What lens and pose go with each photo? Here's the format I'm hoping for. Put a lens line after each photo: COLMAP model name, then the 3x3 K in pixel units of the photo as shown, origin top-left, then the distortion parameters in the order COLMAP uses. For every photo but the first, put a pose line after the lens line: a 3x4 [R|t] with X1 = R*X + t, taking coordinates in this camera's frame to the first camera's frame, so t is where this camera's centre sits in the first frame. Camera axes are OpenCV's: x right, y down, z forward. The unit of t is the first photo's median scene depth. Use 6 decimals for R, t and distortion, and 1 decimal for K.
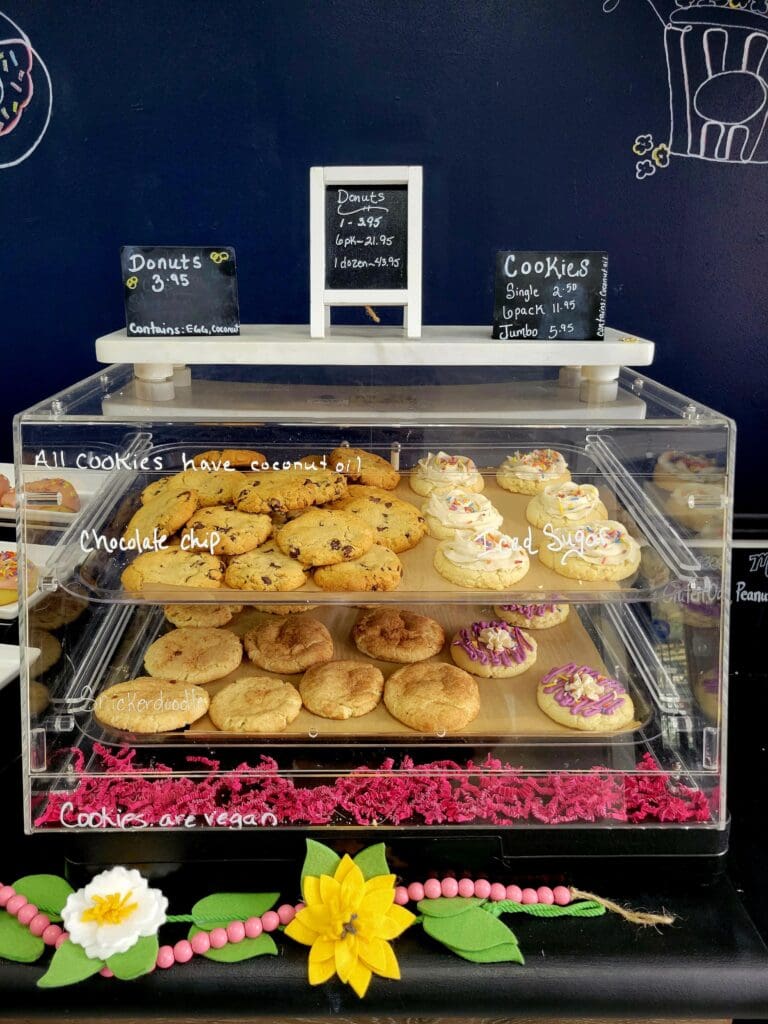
lens RADIAL K [[774.7, 0, 384.3], [0, 774.7, 511.1], [0, 0, 1]] dist [0.042965, -0.015451]
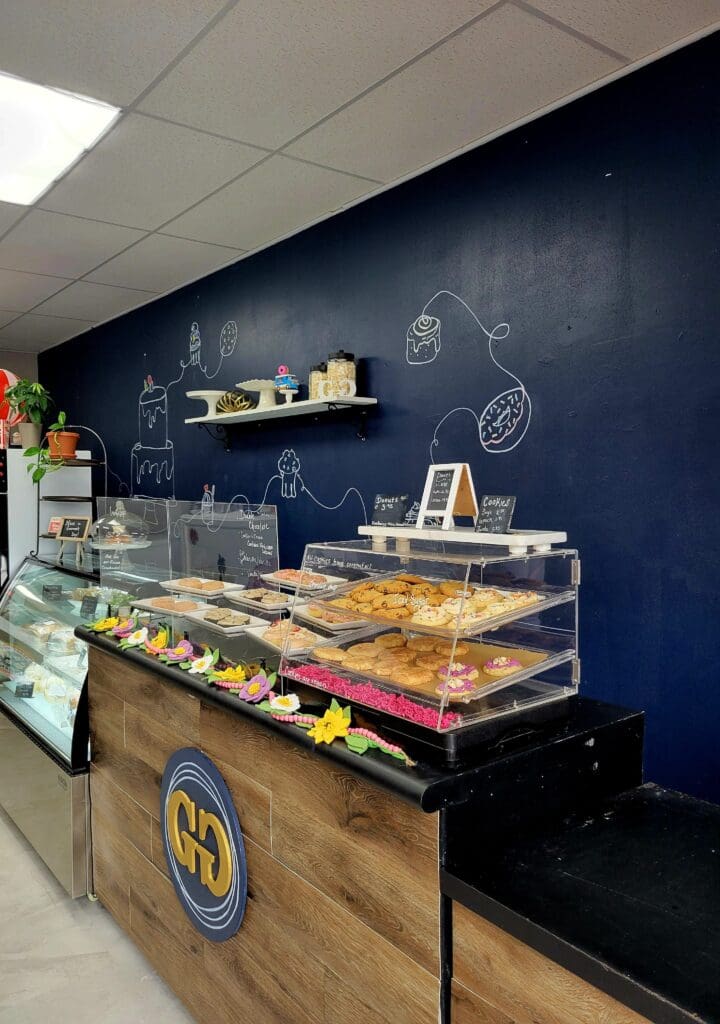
lens RADIAL K [[771.9, 0, 360.0], [0, 771.9, 511.7], [0, 0, 1]] dist [0.000393, 0.000036]
pose [[0.597722, 0.014100, -0.801579, 1.780108], [-0.244613, 0.955375, -0.165598, 0.181268], [0.763474, 0.295059, 0.574498, -0.582084]]
